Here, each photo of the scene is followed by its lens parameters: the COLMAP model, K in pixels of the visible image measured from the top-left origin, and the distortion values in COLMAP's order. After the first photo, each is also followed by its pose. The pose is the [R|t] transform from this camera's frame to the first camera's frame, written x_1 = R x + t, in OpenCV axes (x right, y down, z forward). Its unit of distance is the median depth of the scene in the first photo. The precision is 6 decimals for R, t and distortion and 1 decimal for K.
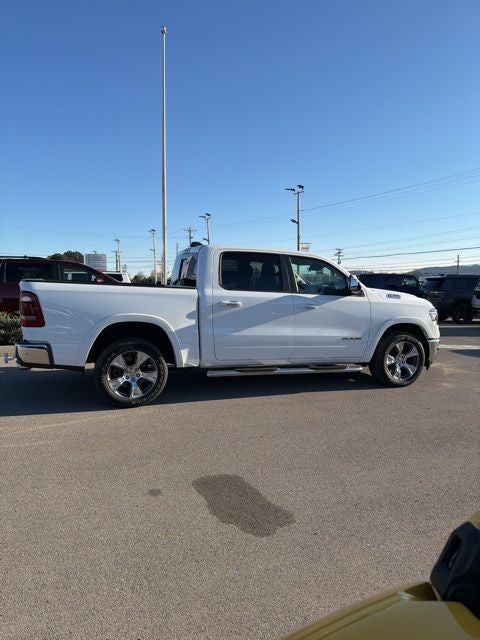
lens RADIAL K [[477.9, 0, 240.0], [0, 477.9, 320.0], [0, 0, 1]] dist [0.007743, -0.000721]
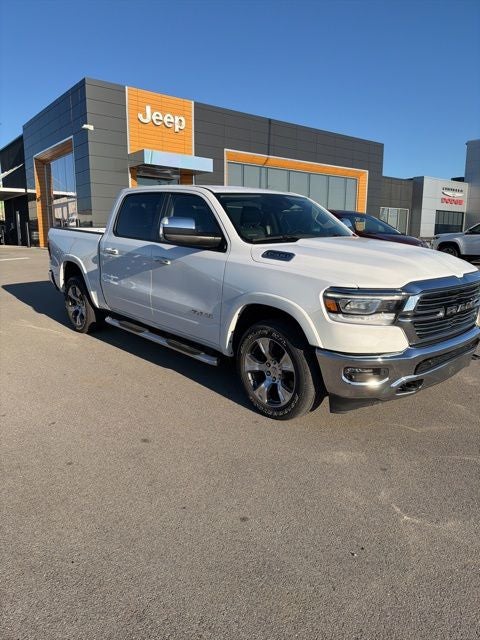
lens RADIAL K [[477.9, 0, 240.0], [0, 477.9, 320.0], [0, 0, 1]] dist [0.007743, -0.000721]
pose [[0.357777, 0.172934, -0.917654, 0.869462], [-0.094481, 0.984363, 0.148669, -0.057262], [0.929015, 0.033510, 0.368521, 0.796297]]
